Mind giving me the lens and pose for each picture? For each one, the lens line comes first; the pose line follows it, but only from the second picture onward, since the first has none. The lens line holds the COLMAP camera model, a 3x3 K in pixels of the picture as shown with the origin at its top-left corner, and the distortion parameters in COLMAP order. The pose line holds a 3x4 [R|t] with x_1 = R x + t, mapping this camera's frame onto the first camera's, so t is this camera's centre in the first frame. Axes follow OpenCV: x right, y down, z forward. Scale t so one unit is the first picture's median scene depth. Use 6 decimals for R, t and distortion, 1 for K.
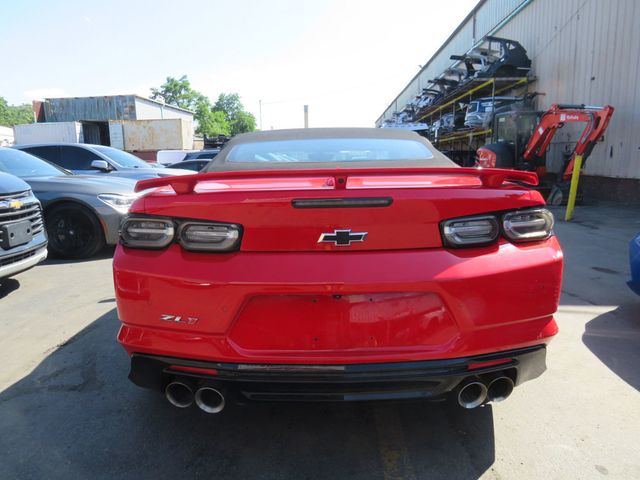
lens RADIAL K [[464.7, 0, 309.9], [0, 464.7, 254.9], [0, 0, 1]] dist [-0.036664, 0.022110]
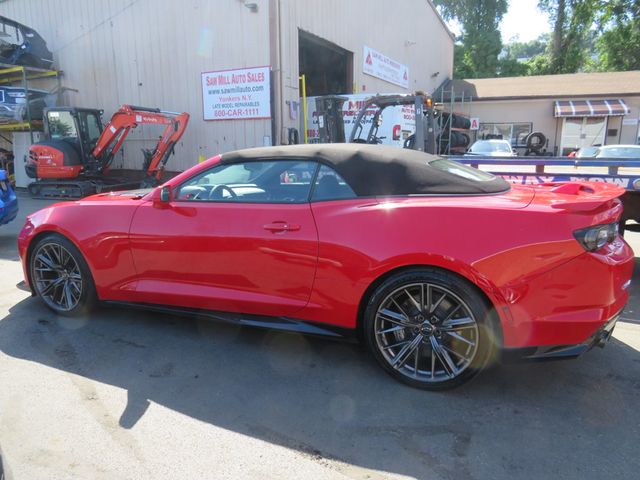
lens RADIAL K [[464.7, 0, 317.6], [0, 464.7, 245.2], [0, 0, 1]] dist [-0.036664, 0.022110]
pose [[0.402568, -0.178575, 0.897803, -0.229436], [0.180861, 0.976970, 0.113225, -0.039103], [-0.897345, 0.116796, 0.425594, 0.139302]]
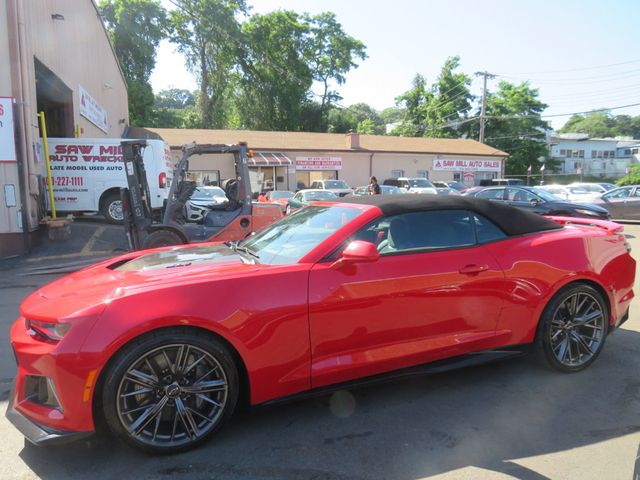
lens RADIAL K [[464.7, 0, 314.8], [0, 464.7, 241.8], [0, 0, 1]] dist [-0.036664, 0.022110]
pose [[-0.346331, -0.086363, 0.934129, -0.232534], [0.208483, 0.963767, 0.166399, -0.090608], [-0.914653, 0.252379, -0.315777, 0.370678]]
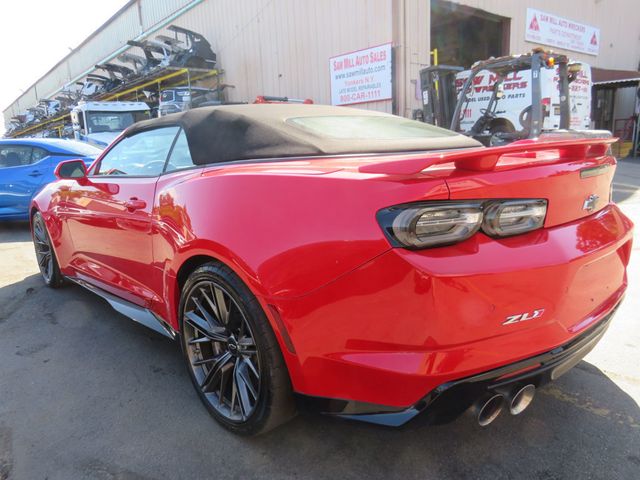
lens RADIAL K [[464.7, 0, 316.1], [0, 464.7, 249.9], [0, 0, 1]] dist [-0.036664, 0.022110]
pose [[0.738327, -0.164243, 0.654138, -0.120523], [0.159896, 0.984871, 0.066809, -0.011003], [-0.655214, 0.055267, 0.753419, 0.066602]]
